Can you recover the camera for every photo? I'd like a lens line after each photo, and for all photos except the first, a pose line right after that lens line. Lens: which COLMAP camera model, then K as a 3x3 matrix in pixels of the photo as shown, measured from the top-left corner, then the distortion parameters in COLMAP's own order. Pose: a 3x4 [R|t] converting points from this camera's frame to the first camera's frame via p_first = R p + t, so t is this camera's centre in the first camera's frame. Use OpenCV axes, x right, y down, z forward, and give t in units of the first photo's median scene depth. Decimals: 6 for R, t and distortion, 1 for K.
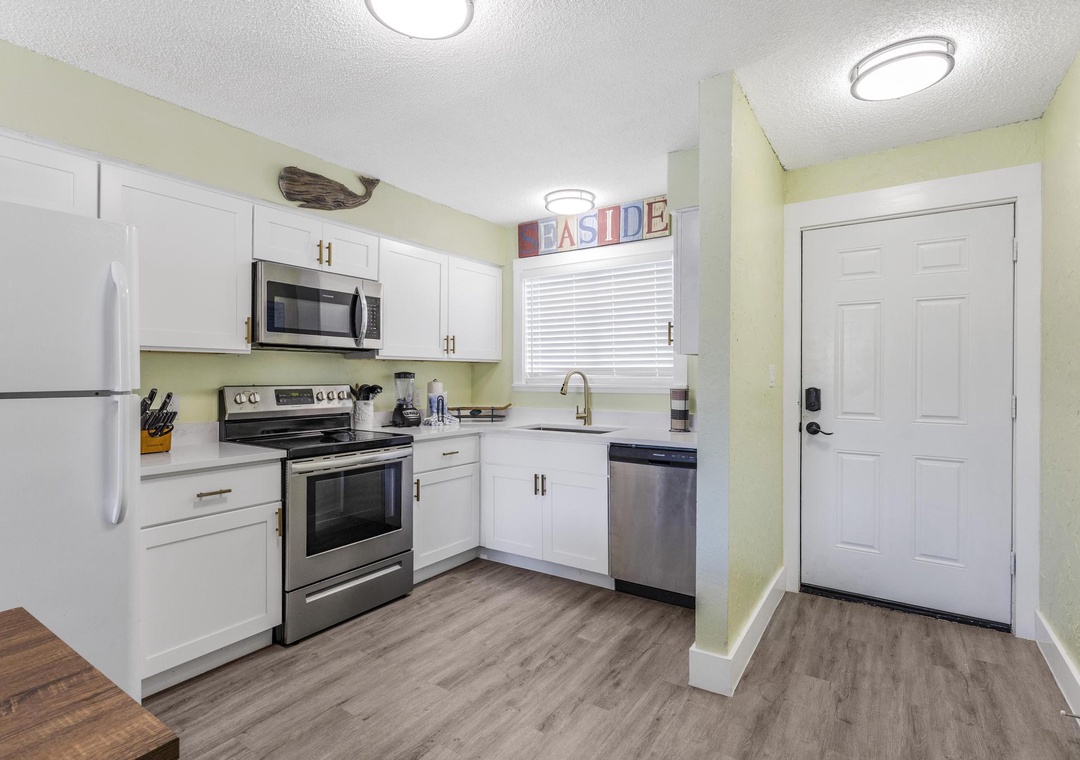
lens RADIAL K [[537.6, 0, 543.8], [0, 537.6, 375.5], [0, 0, 1]] dist [0.005173, -0.002340]
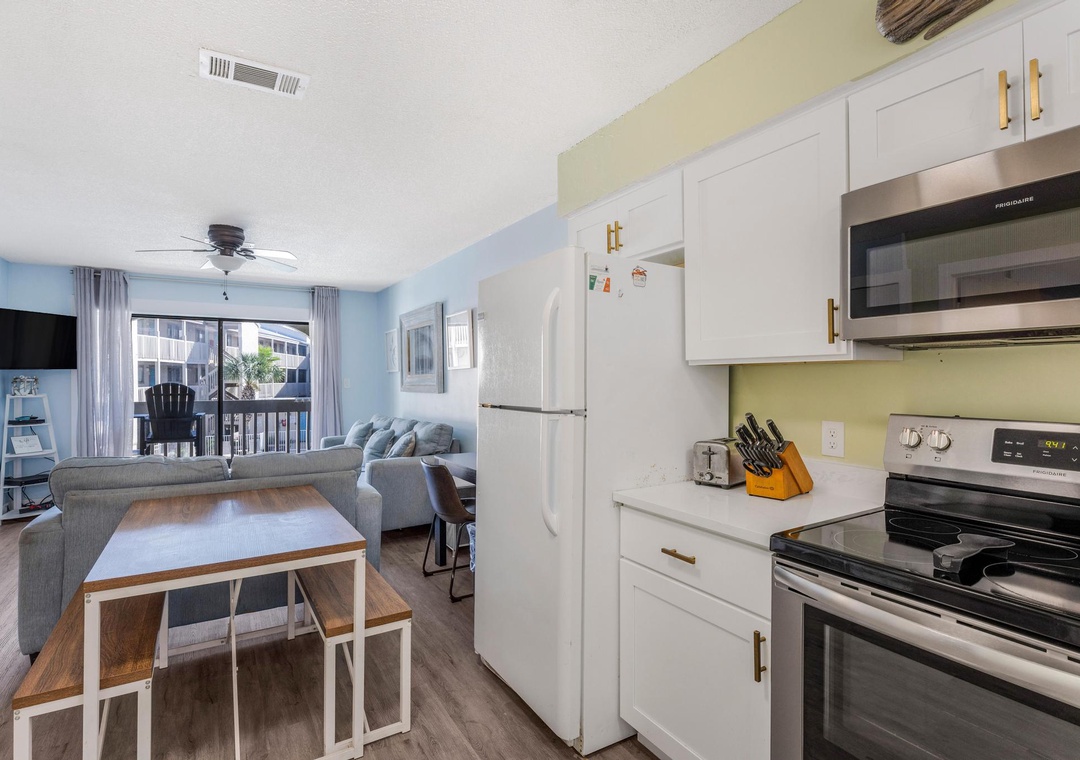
lens RADIAL K [[537.6, 0, 534.7], [0, 537.6, 377.0], [0, 0, 1]] dist [0.005173, -0.002340]
pose [[-0.430099, 0.001301, -0.902781, 0.100096], [0.007298, 0.999971, -0.002035, -0.019984], [0.902752, -0.007464, -0.430096, 0.789173]]
